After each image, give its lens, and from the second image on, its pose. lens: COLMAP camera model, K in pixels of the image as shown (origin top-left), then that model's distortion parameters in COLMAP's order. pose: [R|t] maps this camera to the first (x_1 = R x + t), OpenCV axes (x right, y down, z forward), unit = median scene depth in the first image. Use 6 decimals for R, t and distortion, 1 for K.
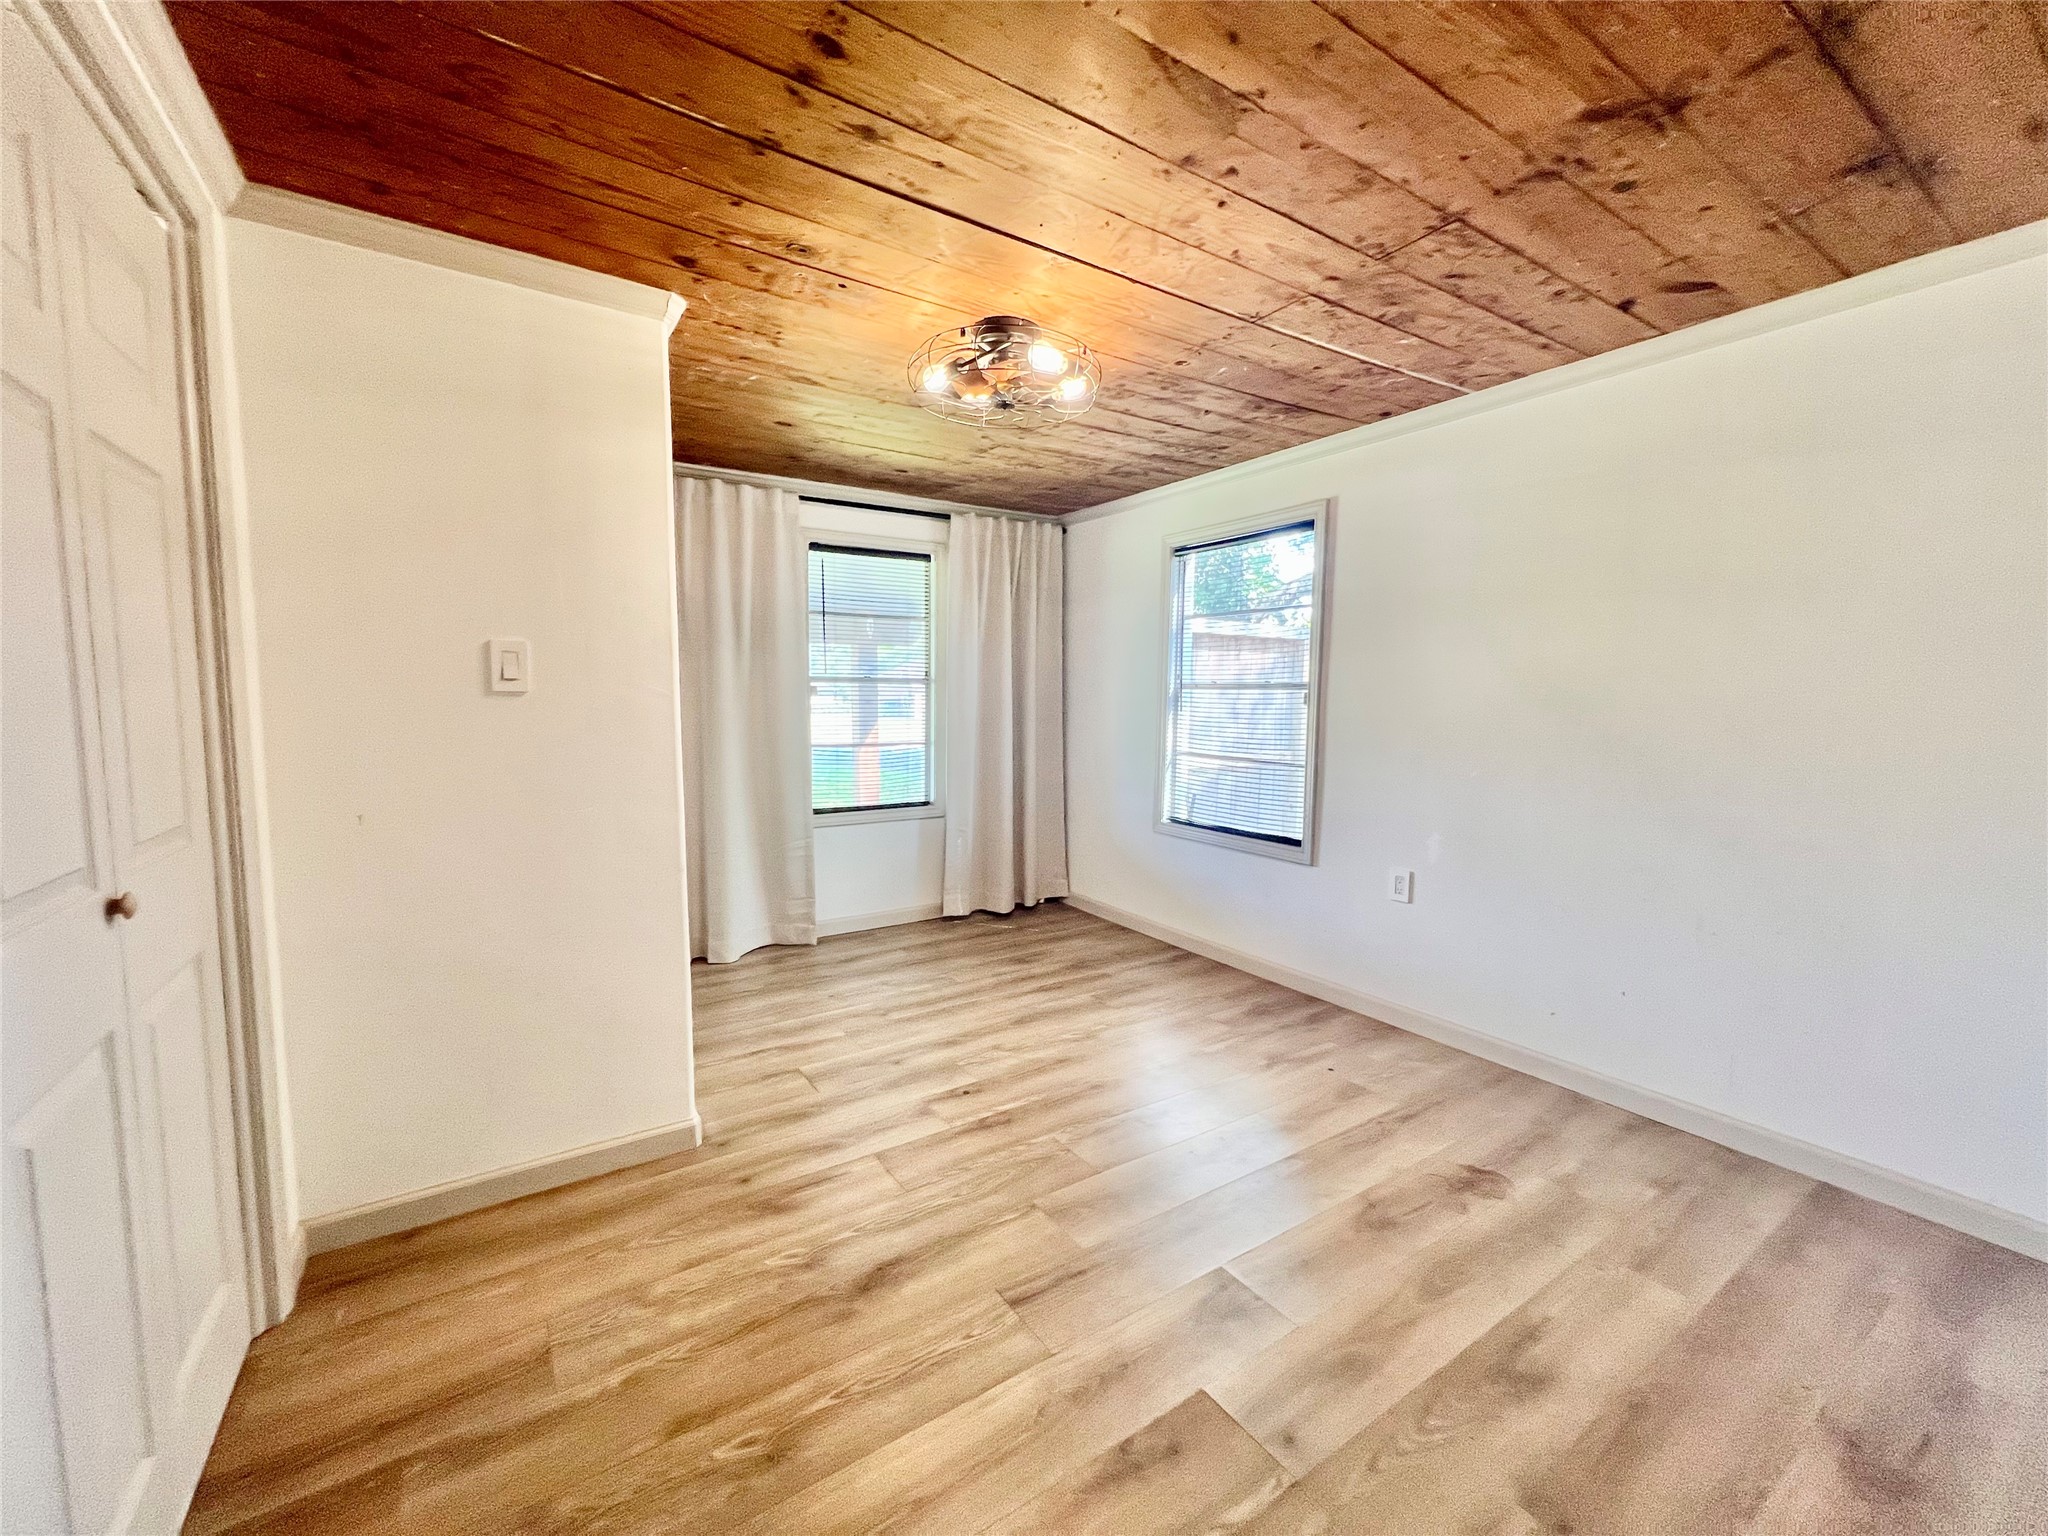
lens RADIAL K [[824.1, 0, 1024.9], [0, 824.1, 770.7], [0, 0, 1]] dist [-0.002483, 0.000960]
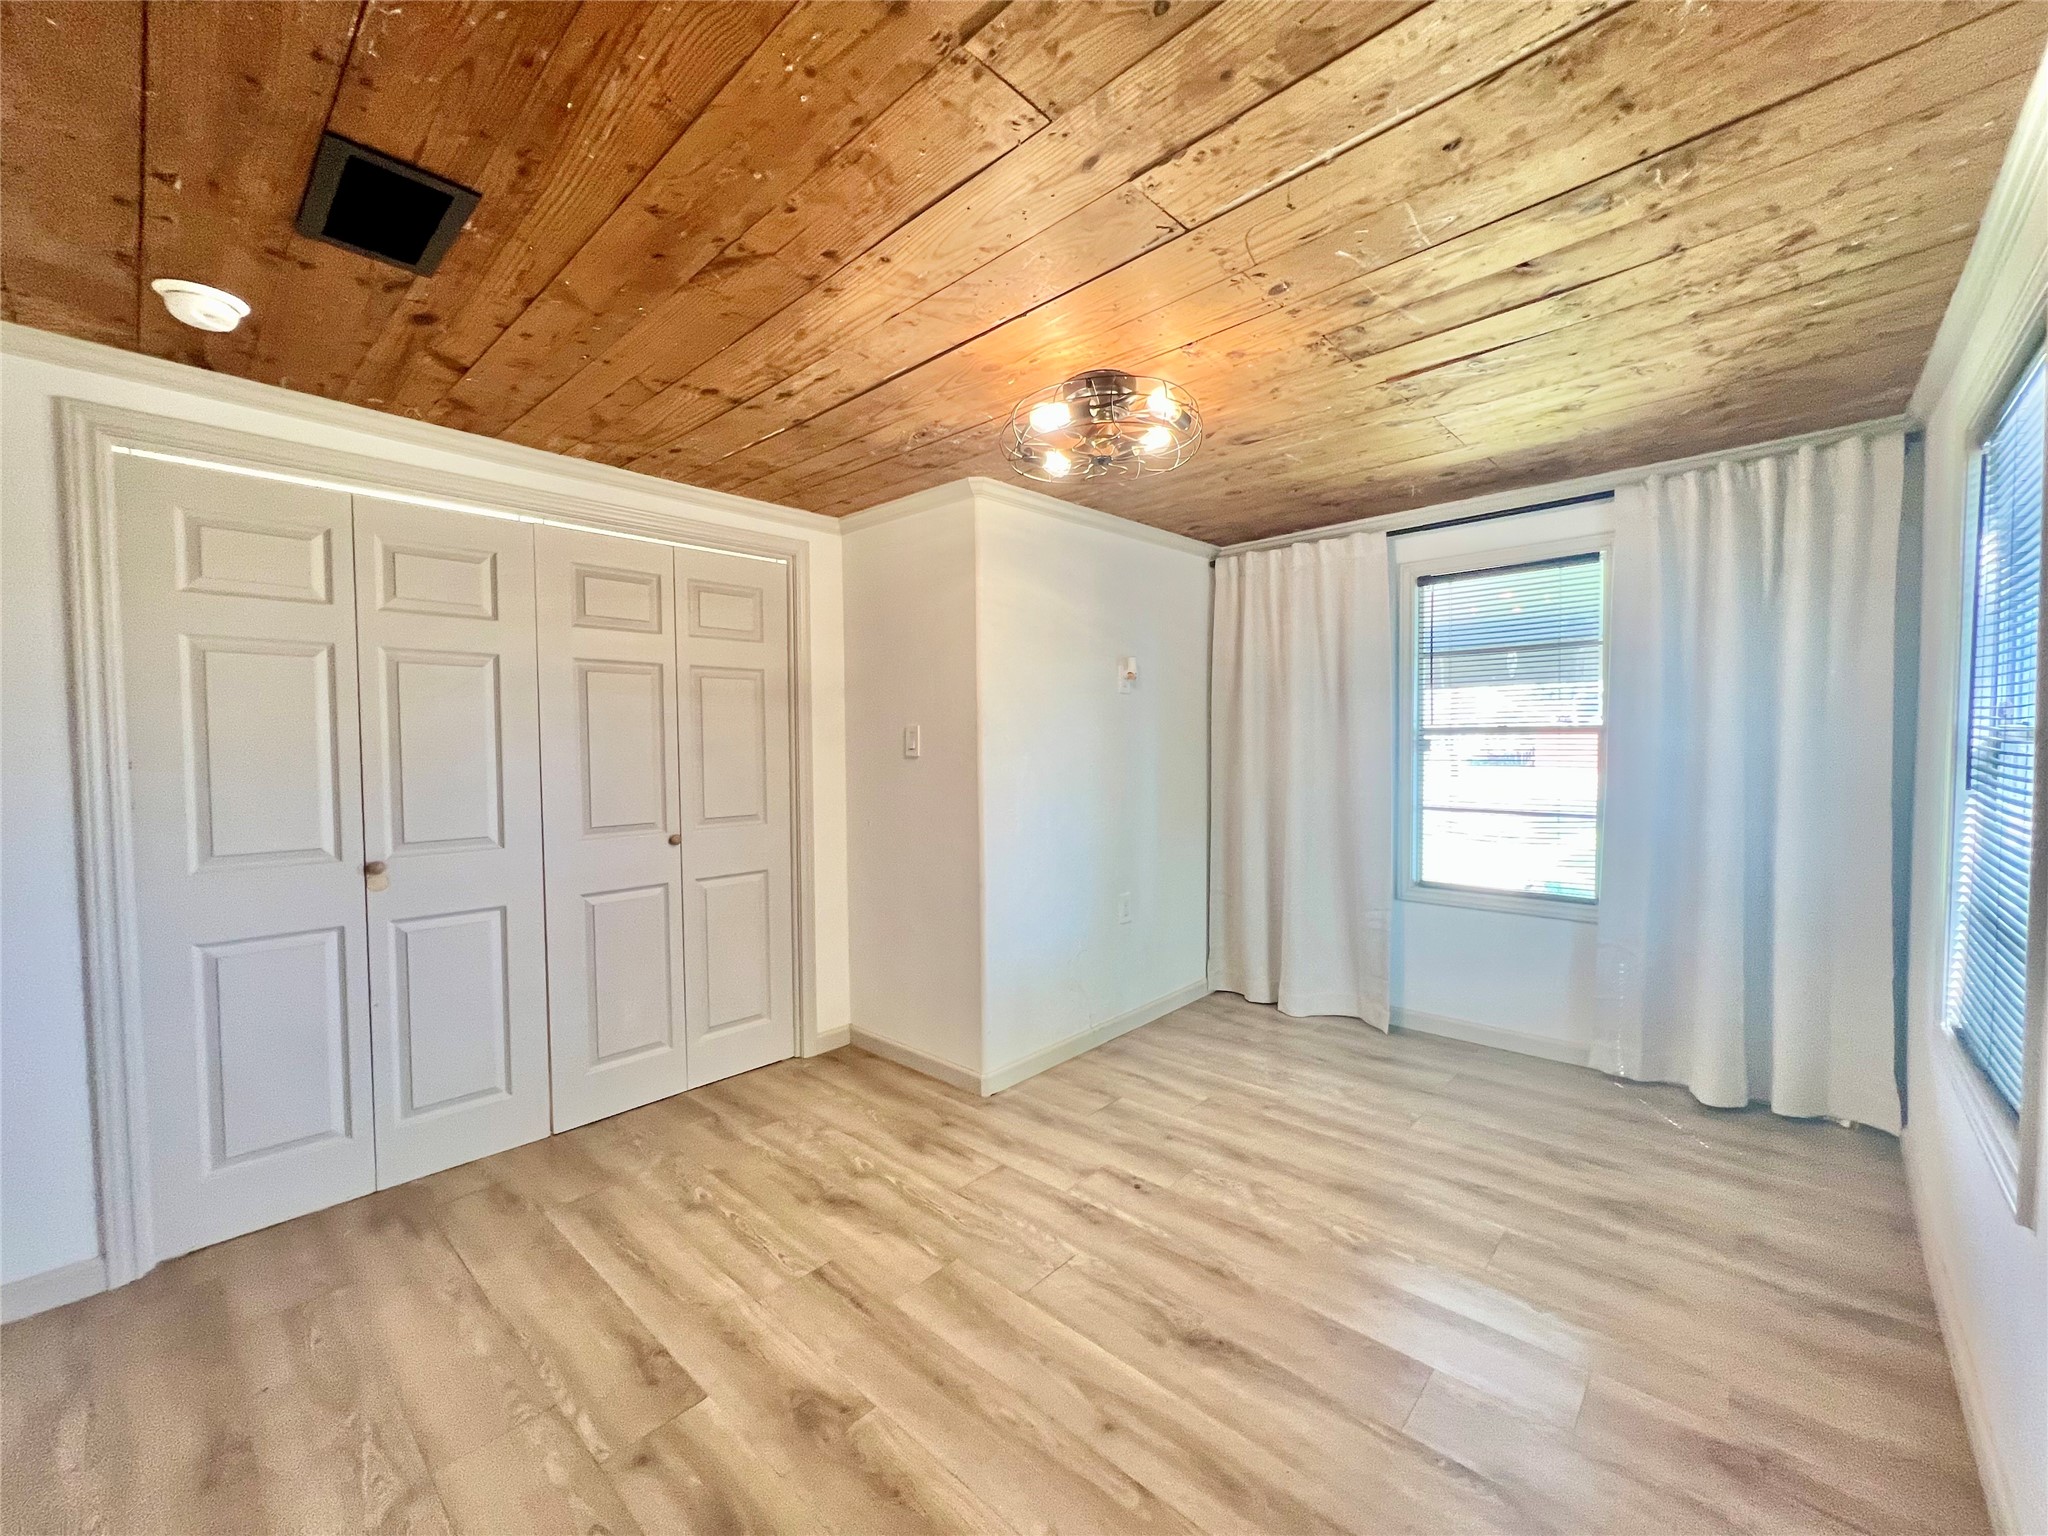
lens RADIAL K [[824.1, 0, 1024.9], [0, 824.1, 770.7], [0, 0, 1]] dist [-0.002483, 0.000960]
pose [[0.240811, 0.027099, -0.970194, 0.707783], [-0.074681, 0.997164, 0.009316, -0.067597], [0.967695, 0.070212, 0.242152, 0.559903]]
